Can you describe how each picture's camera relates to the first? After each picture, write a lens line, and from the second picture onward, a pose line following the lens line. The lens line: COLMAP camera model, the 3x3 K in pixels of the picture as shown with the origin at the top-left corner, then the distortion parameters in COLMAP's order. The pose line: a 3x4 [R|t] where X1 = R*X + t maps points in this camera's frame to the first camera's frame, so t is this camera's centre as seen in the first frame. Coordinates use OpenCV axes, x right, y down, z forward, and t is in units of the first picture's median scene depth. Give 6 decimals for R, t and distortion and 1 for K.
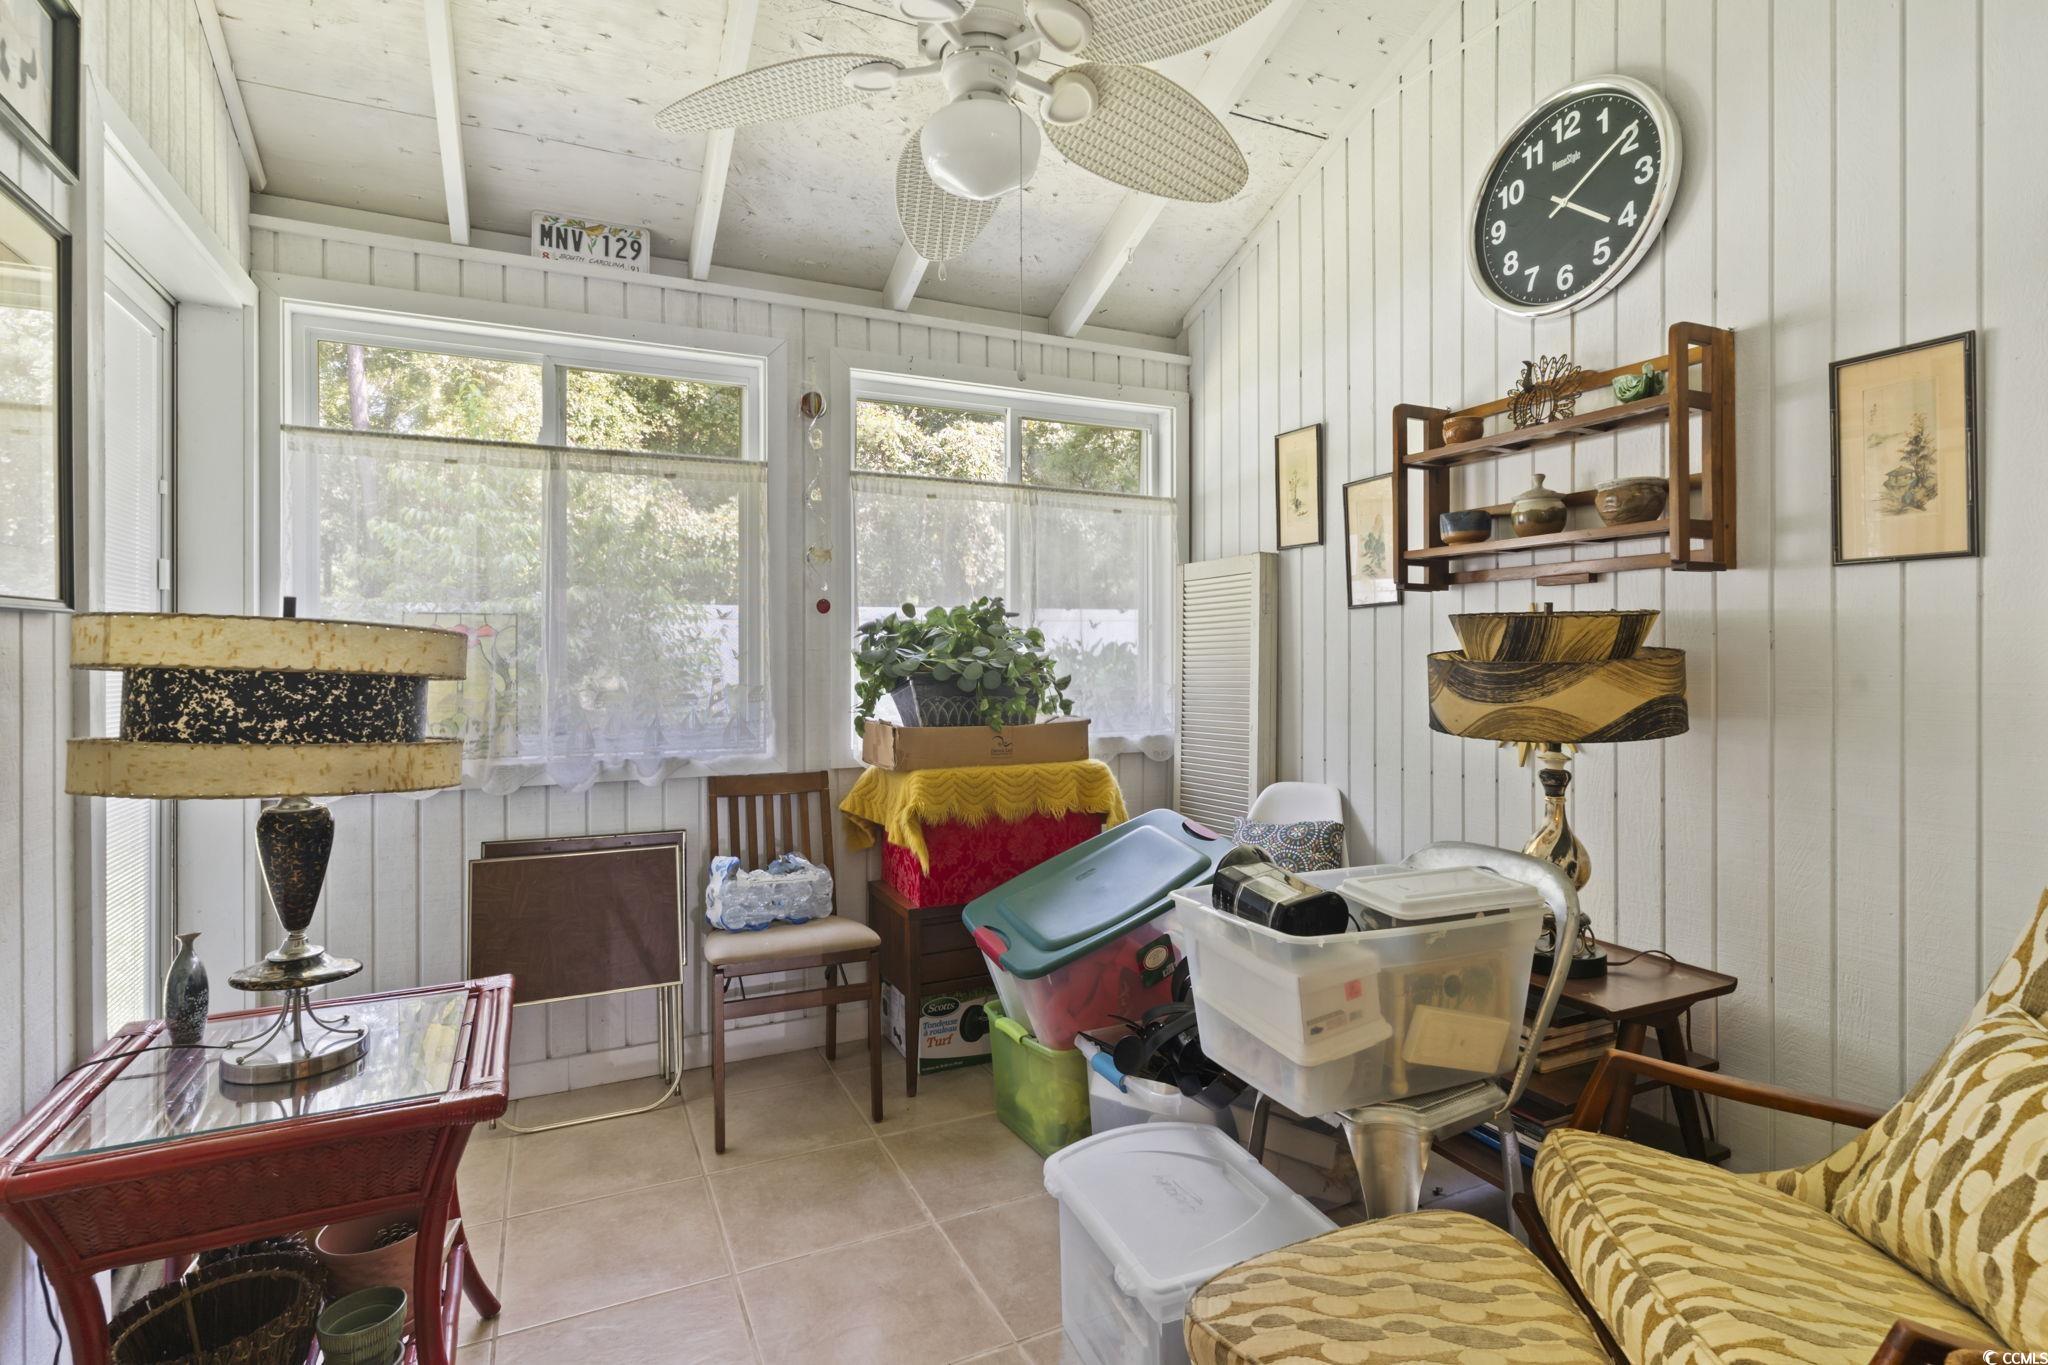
lens RADIAL K [[996.7, 0, 1014.1], [0, 996.7, 660.2], [0, 0, 1]] dist [0.000585, 0.001656]
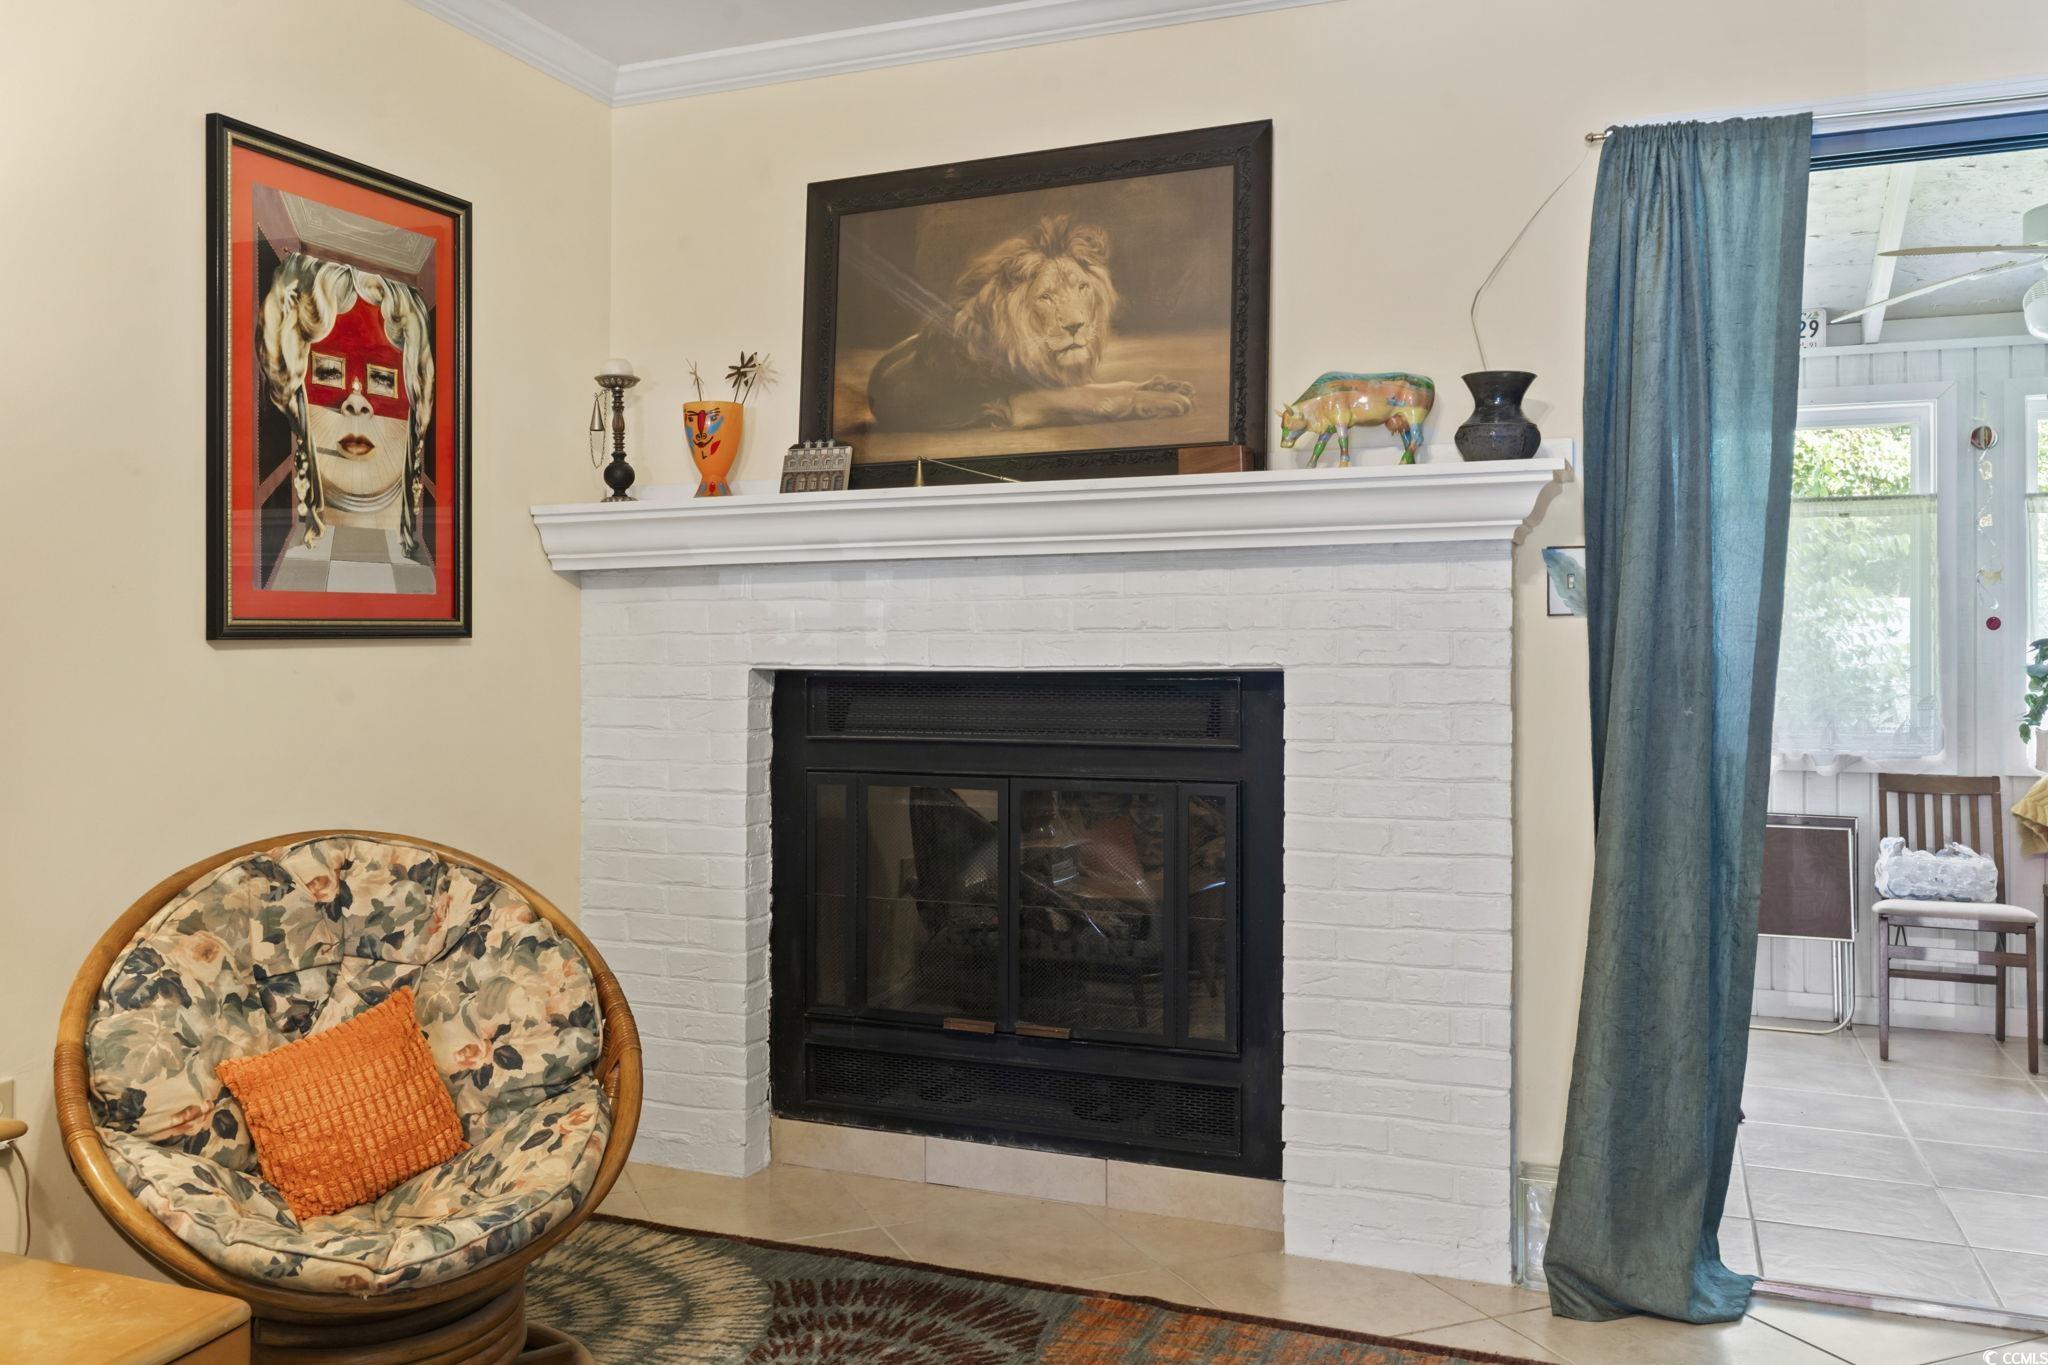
lens RADIAL K [[1617.9, 0, 1032.7], [0, 1617.9, 630.0], [0, 0, 1]] dist [0.010471, -0.008927]
pose [[0.696816, -0.006526, -0.717220, 0.349034], [-0.011589, 0.999726, -0.020355, 0.001060], [0.717156, 0.022496, 0.696550, -0.987706]]
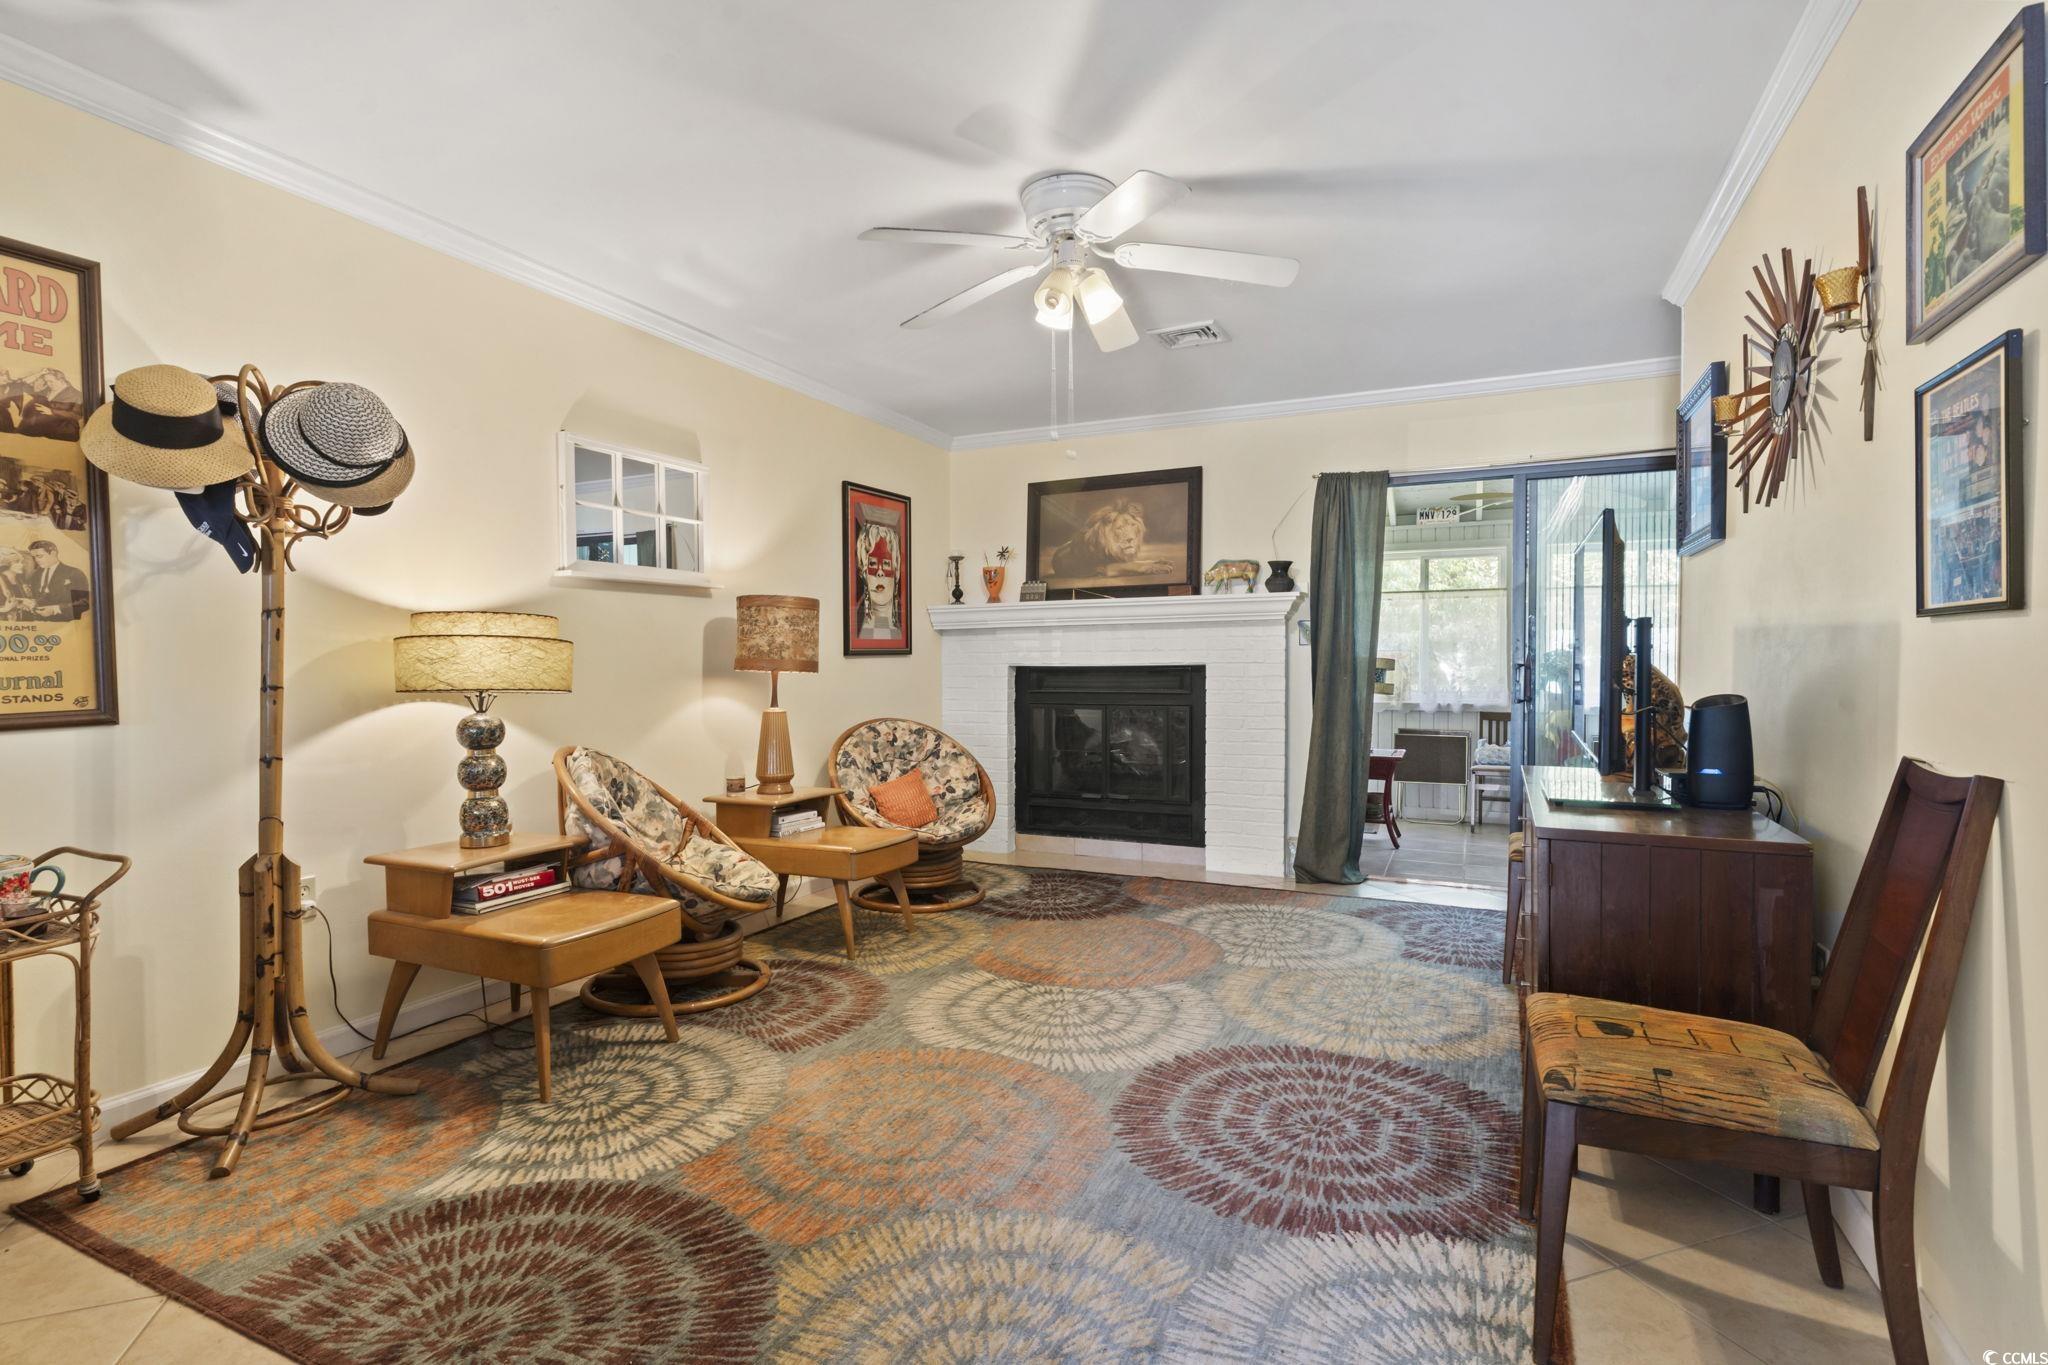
lens RADIAL K [[996.7, 0, 1022.5], [0, 996.7, 676.7], [0, 0, 1]] dist [0.000585, 0.001656]
pose [[0.654908, 0.010229, -0.755639, 0.860742], [-0.007946, 0.999946, 0.006649, 0.015749], [0.755667, 0.001650, 0.654954, -1.578927]]
